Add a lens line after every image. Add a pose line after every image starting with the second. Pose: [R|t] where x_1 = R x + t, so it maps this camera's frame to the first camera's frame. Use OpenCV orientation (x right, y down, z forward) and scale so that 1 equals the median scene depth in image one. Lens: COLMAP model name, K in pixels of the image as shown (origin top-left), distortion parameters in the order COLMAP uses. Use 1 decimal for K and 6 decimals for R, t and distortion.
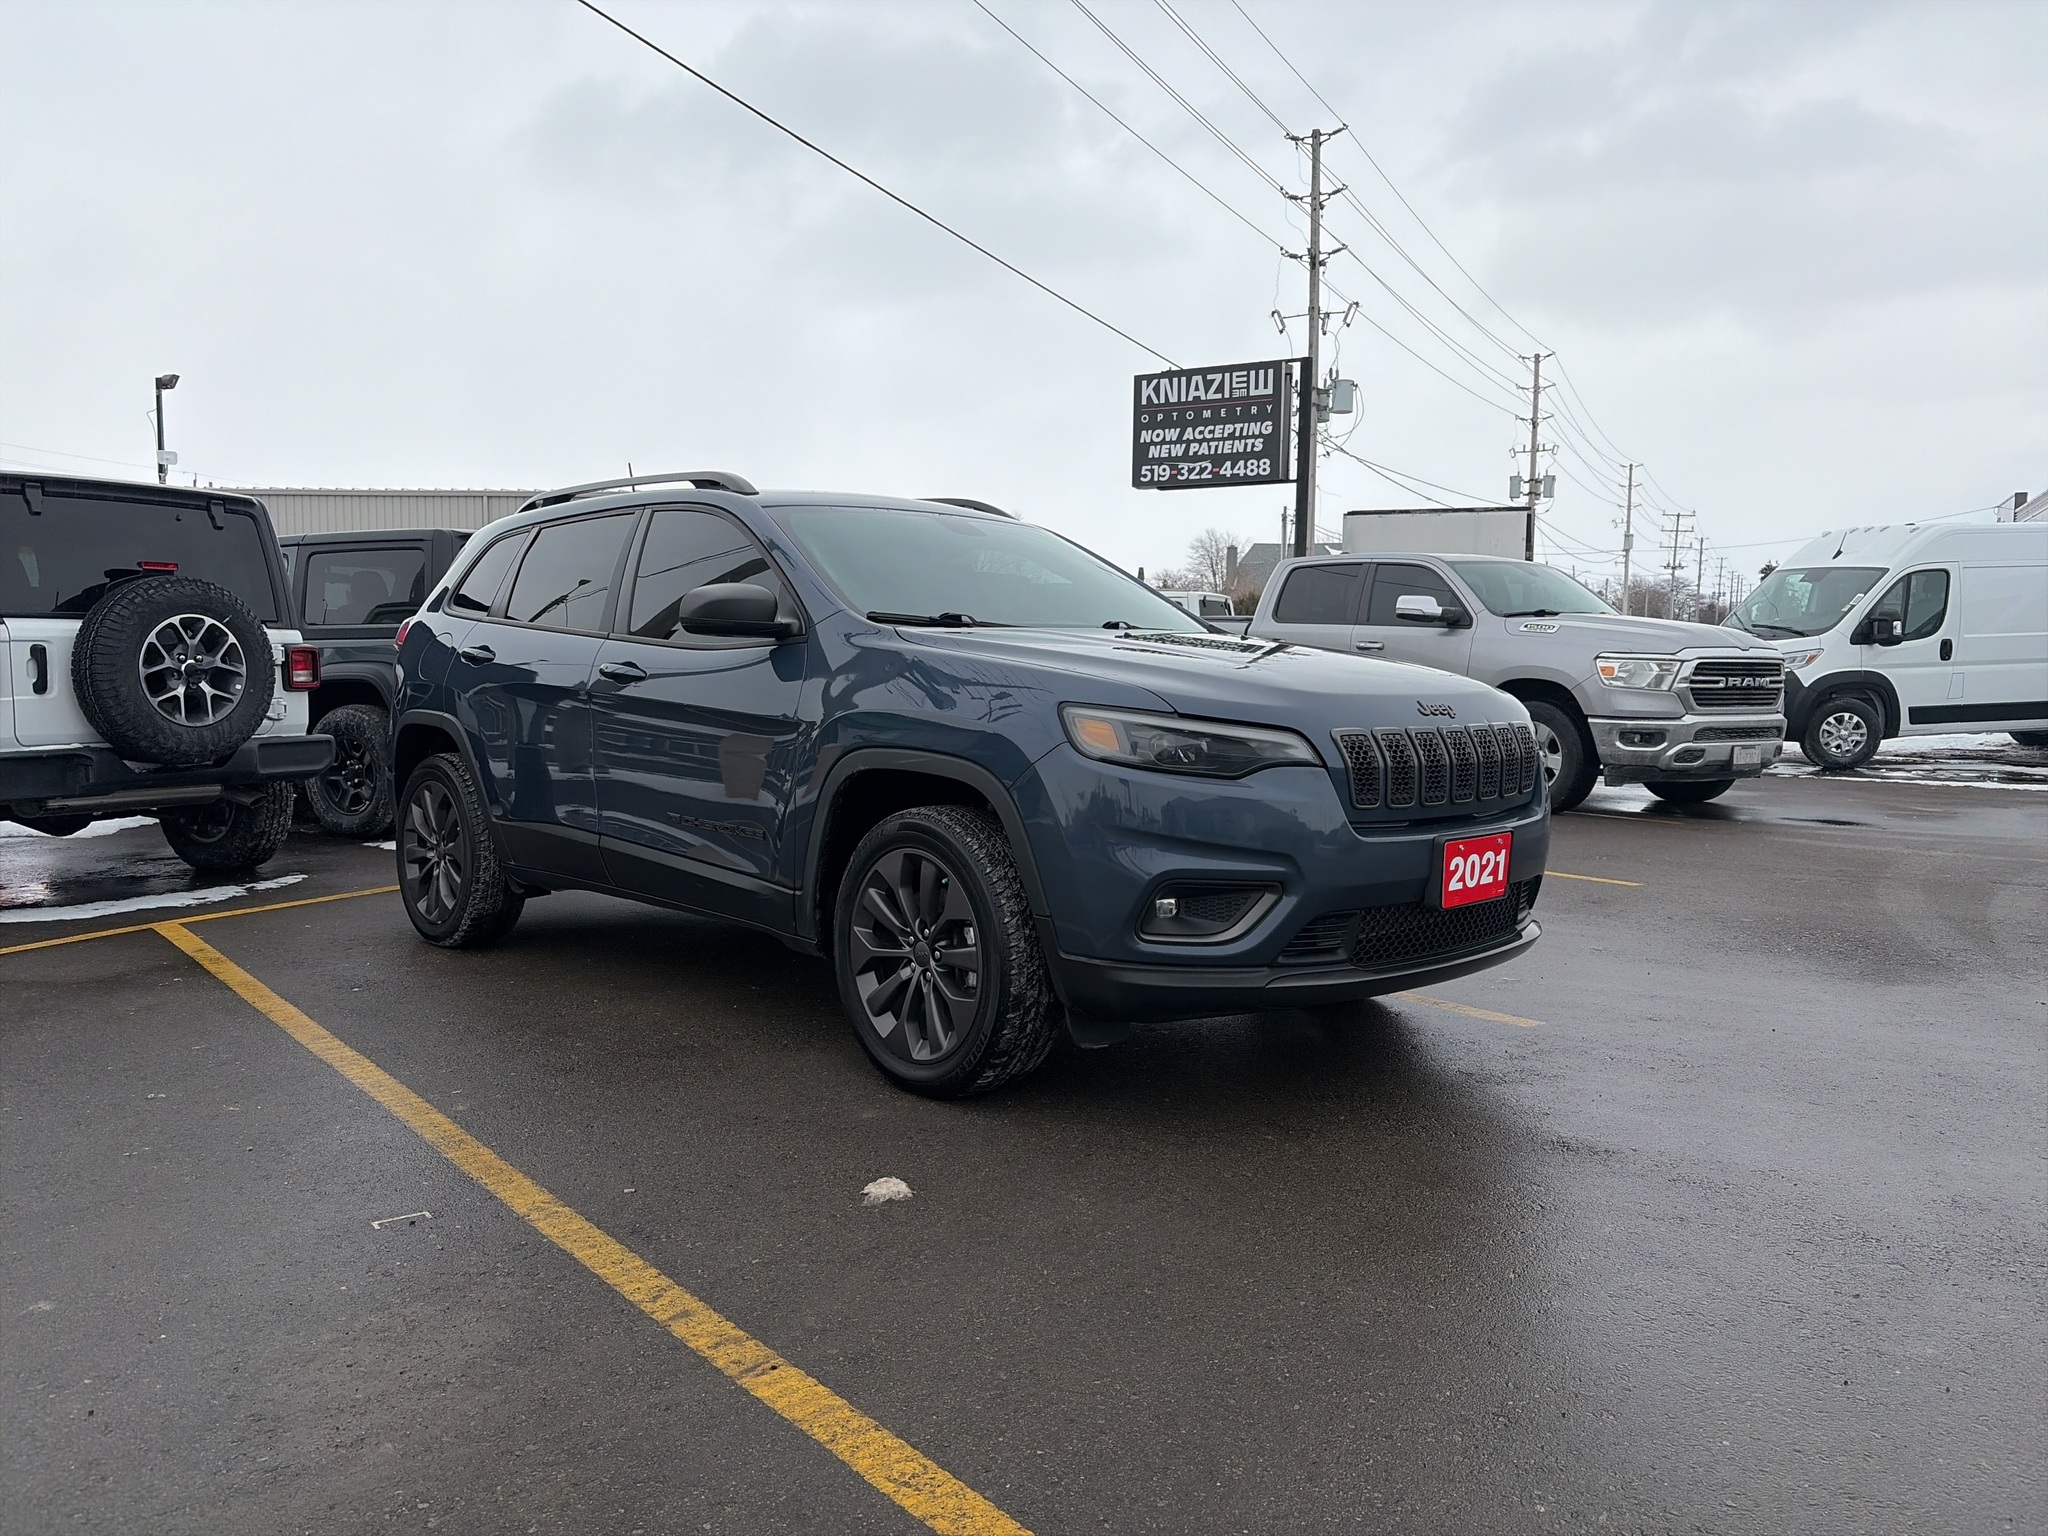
lens RADIAL K [[1510.2, 0, 1024.0], [0, 1510.2, 768.0], [0, 0, 1]] dist [0.017243, -0.005966]
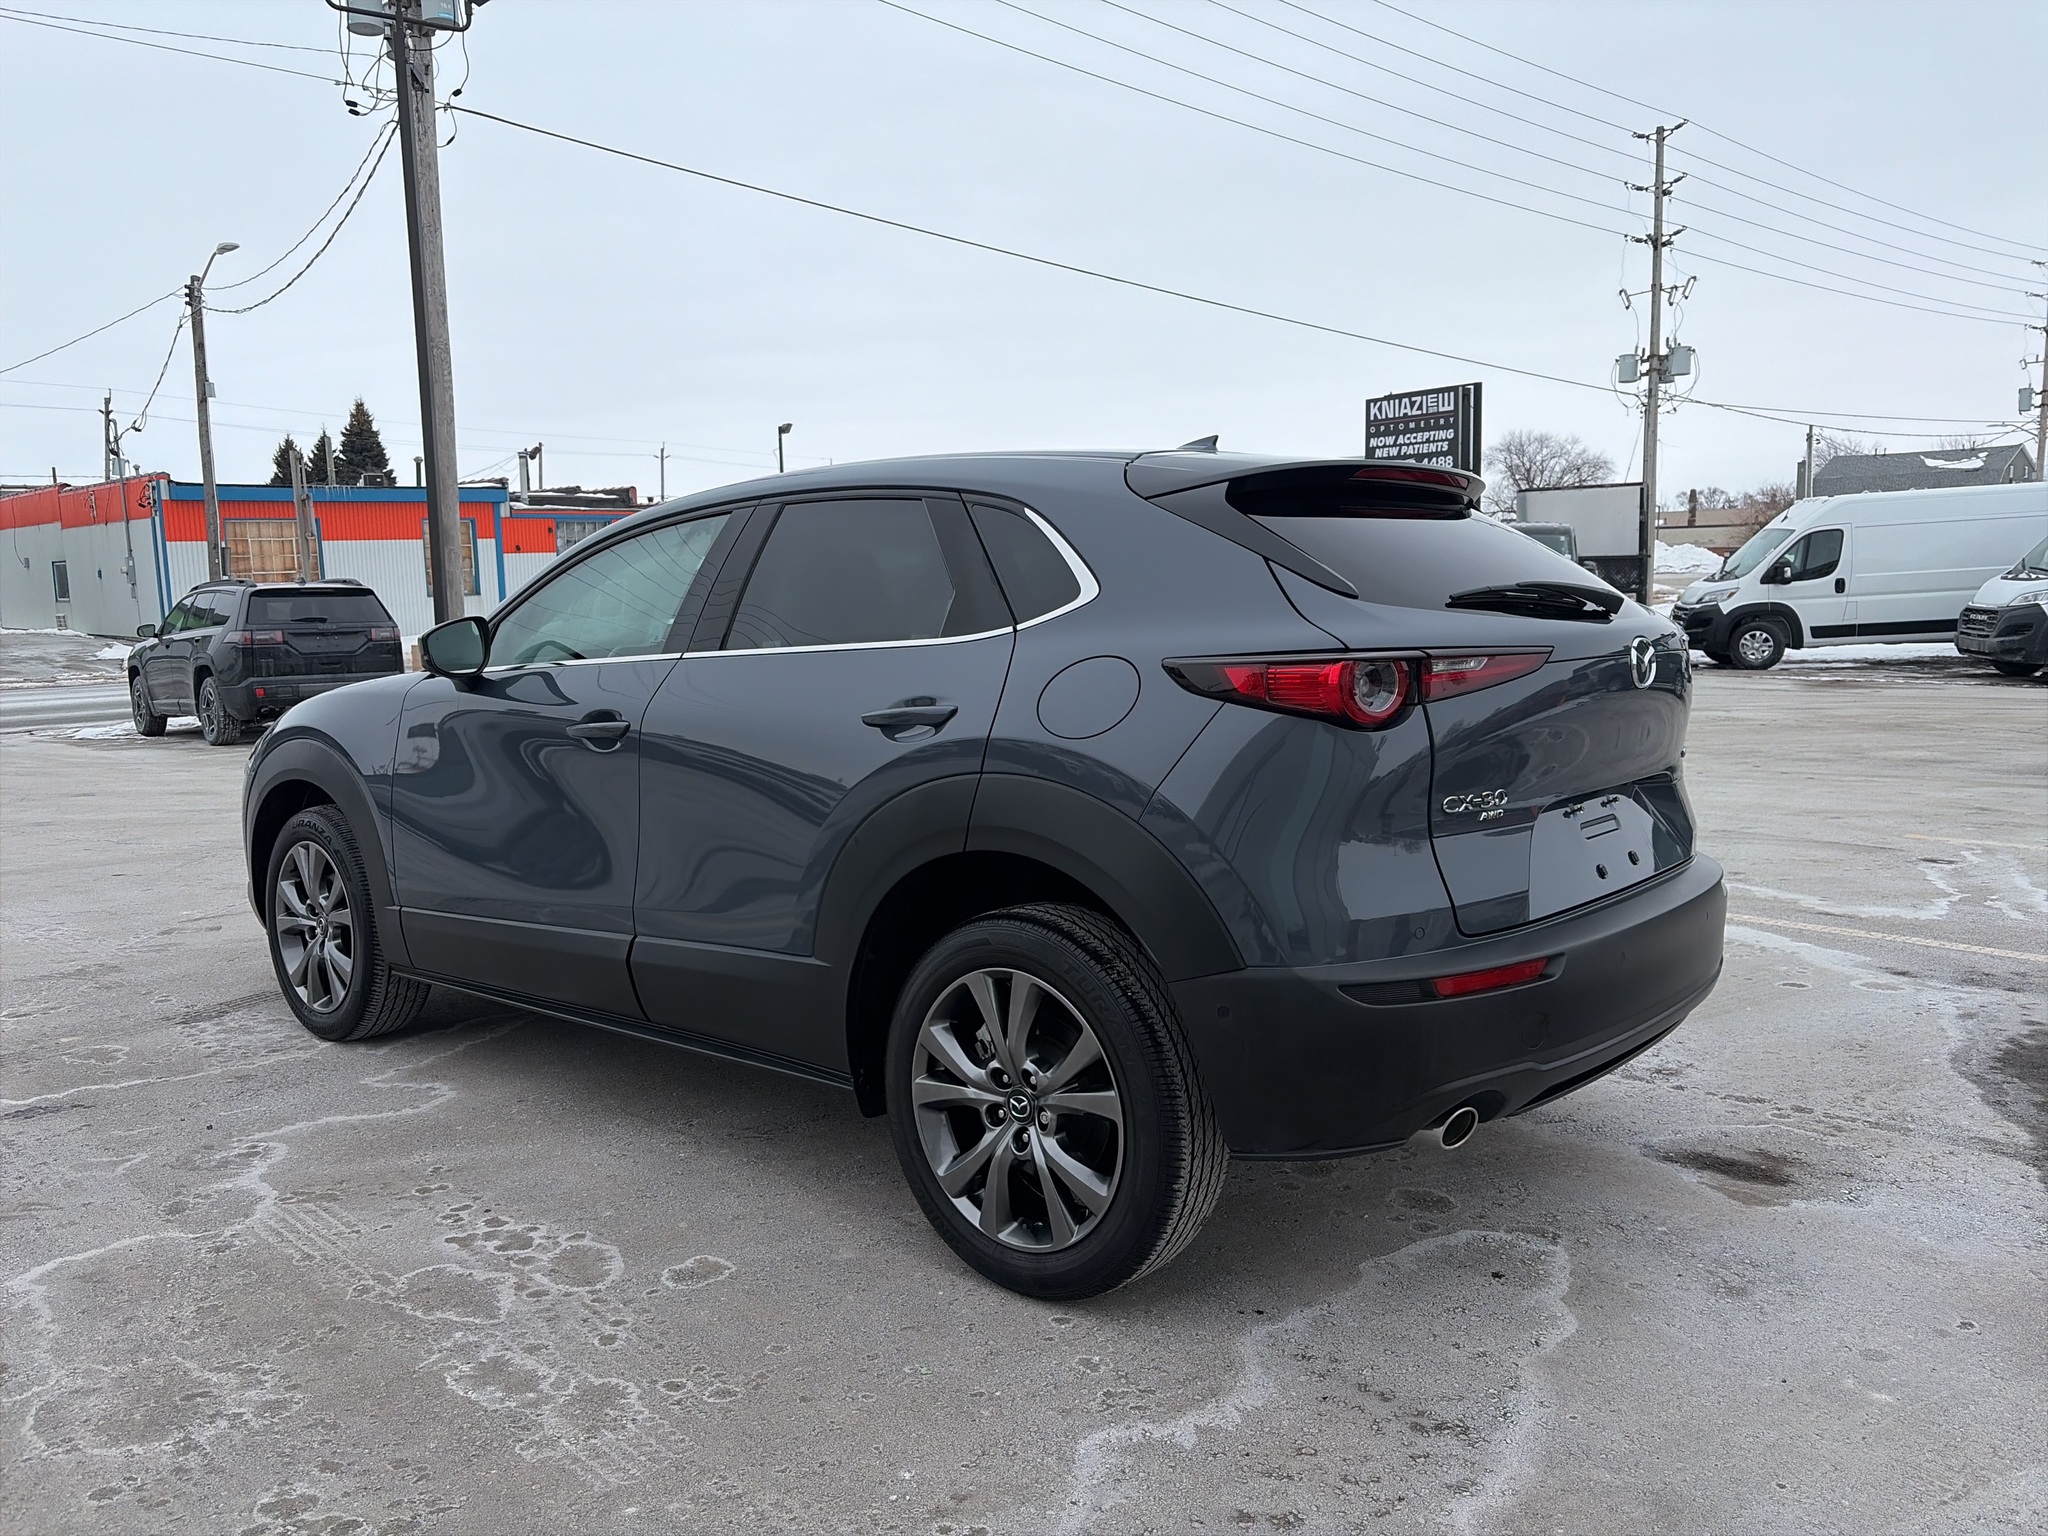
lens RADIAL K [[1510.2, 0, 1024.0], [0, 1510.2, 768.0], [0, 0, 1]] dist [0.017243, -0.005966]
pose [[0.928066, 0.018204, -0.371972, 0.316178], [-0.002255, 0.999061, 0.043268, 0.024609], [0.372410, -0.039317, 0.927235, -0.454452]]
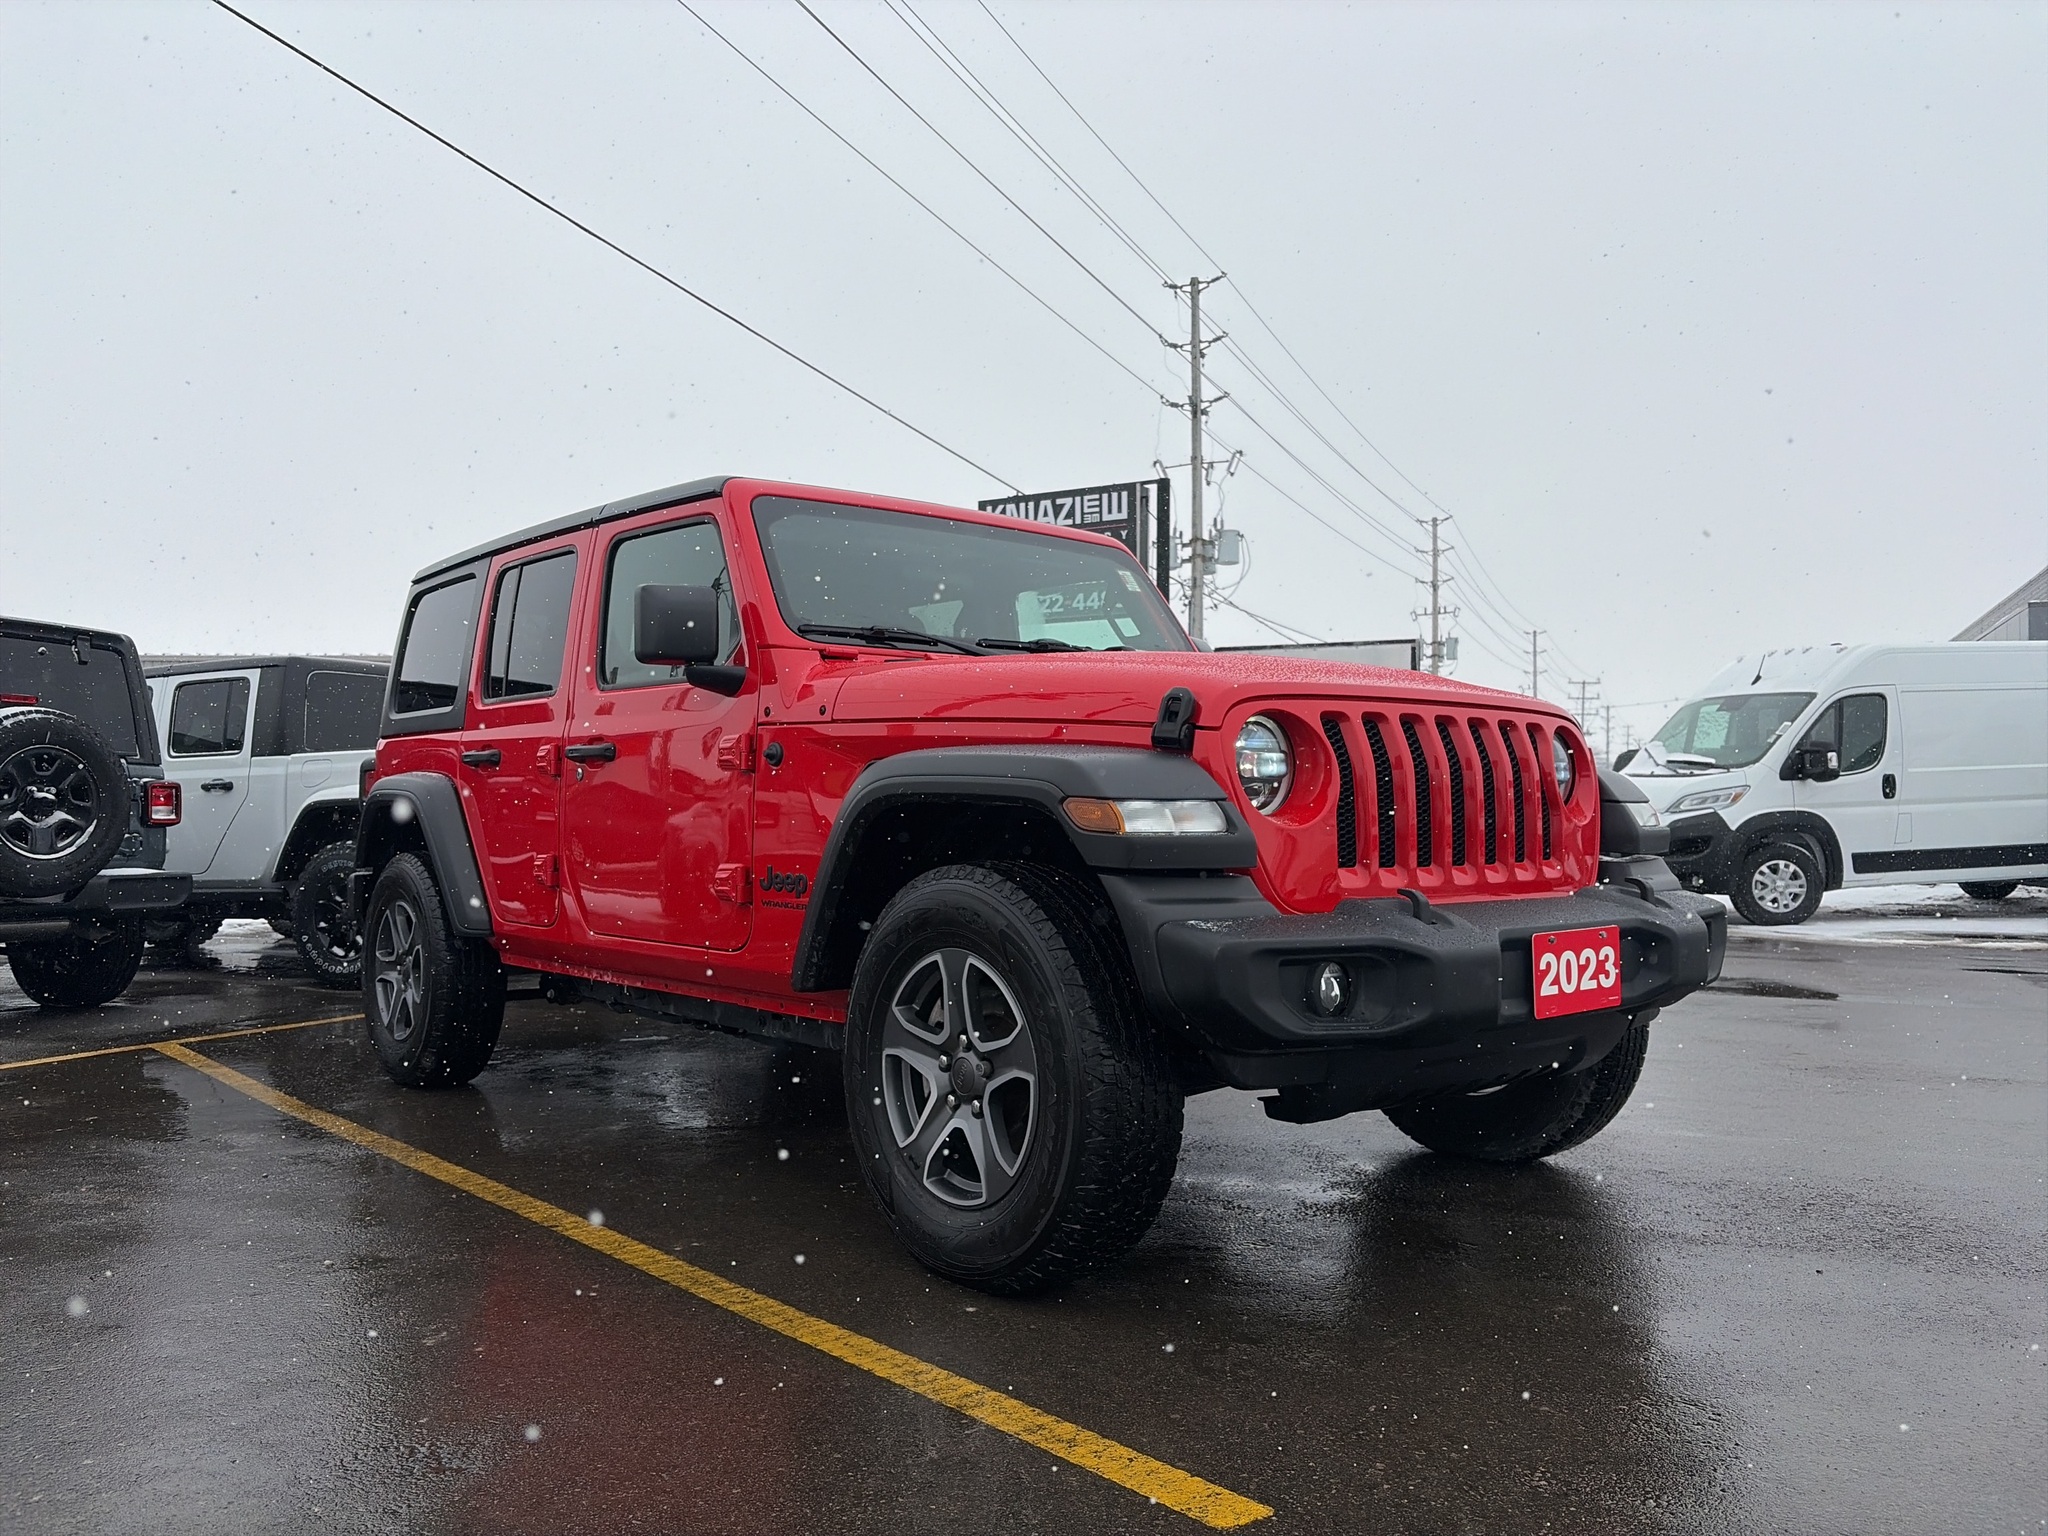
lens RADIAL K [[1512.9, 0, 1024.0], [0, 1512.9, 768.0], [0, 0, 1]] dist [0.128548, -0.208937]
pose [[0.998671, -0.006434, 0.051131, 0.053985], [0.012251, 0.993374, -0.114273, 0.004292], [-0.050056, 0.114748, 0.992133, 0.114891]]
